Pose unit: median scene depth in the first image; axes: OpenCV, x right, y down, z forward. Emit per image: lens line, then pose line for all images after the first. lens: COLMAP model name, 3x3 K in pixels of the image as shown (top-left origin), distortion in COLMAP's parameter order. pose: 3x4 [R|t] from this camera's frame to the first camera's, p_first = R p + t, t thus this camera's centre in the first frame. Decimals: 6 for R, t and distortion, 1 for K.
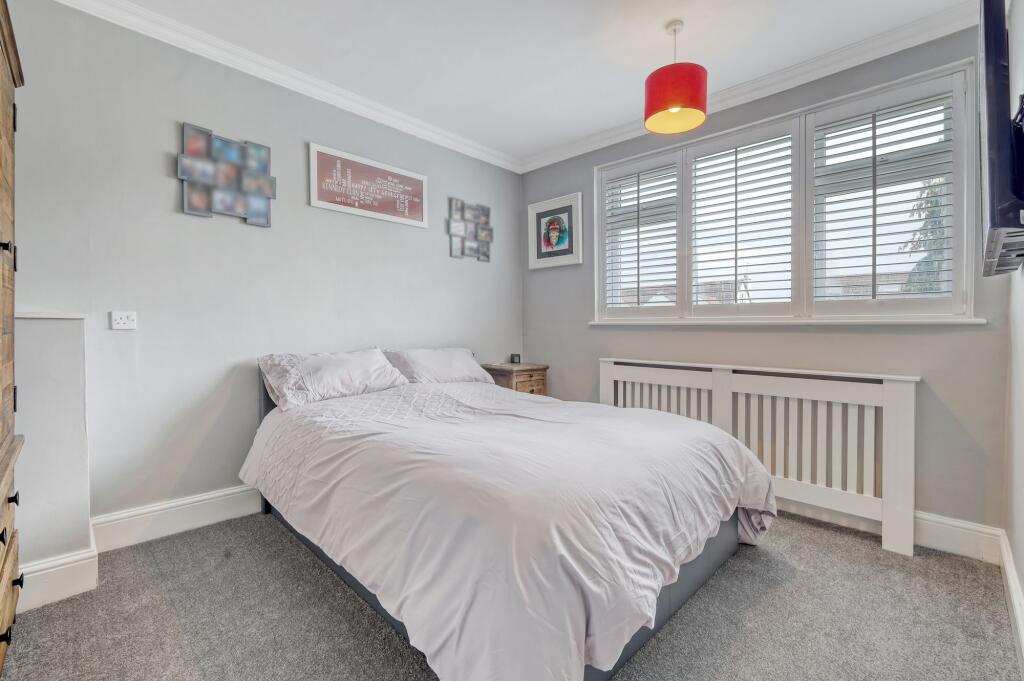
lens RADIAL K [[445.2, 0, 517.3], [0, 445.2, 333.4], [0, 0, 1]] dist [-0.001512, 0.001335]
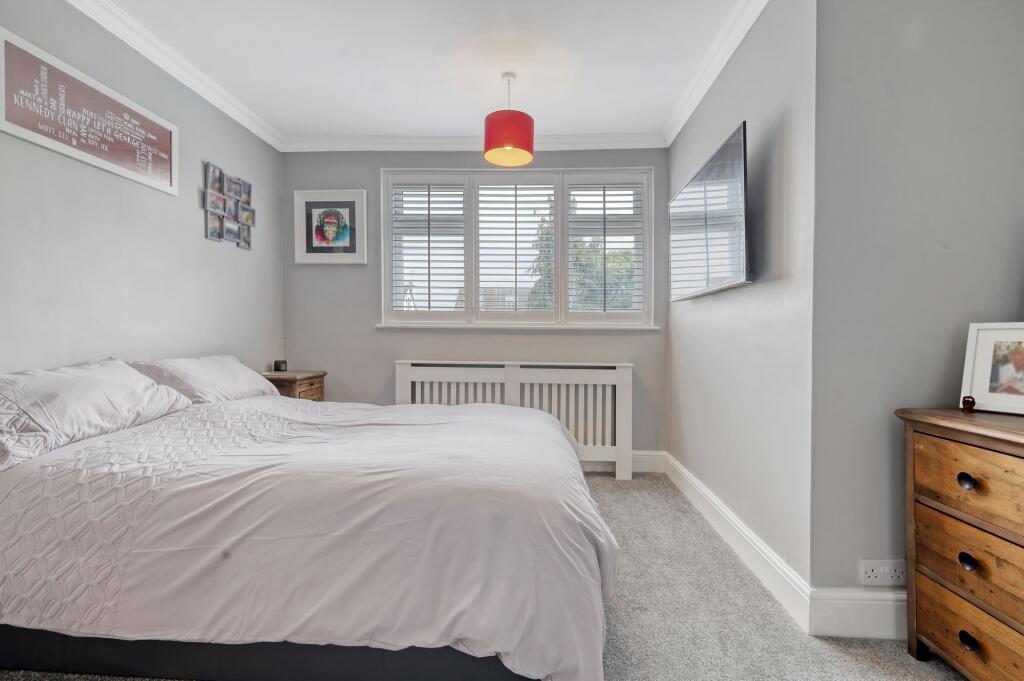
lens RADIAL K [[445.2, 0, 509.1], [0, 445.2, 332.9], [0, 0, 1]] dist [-0.001512, 0.001335]
pose [[0.751242, -0.000694, 0.660027, -0.309486], [0.002860, 0.999993, -0.002204, -0.004600], [-0.660021, 0.003543, 0.751239, 0.080743]]
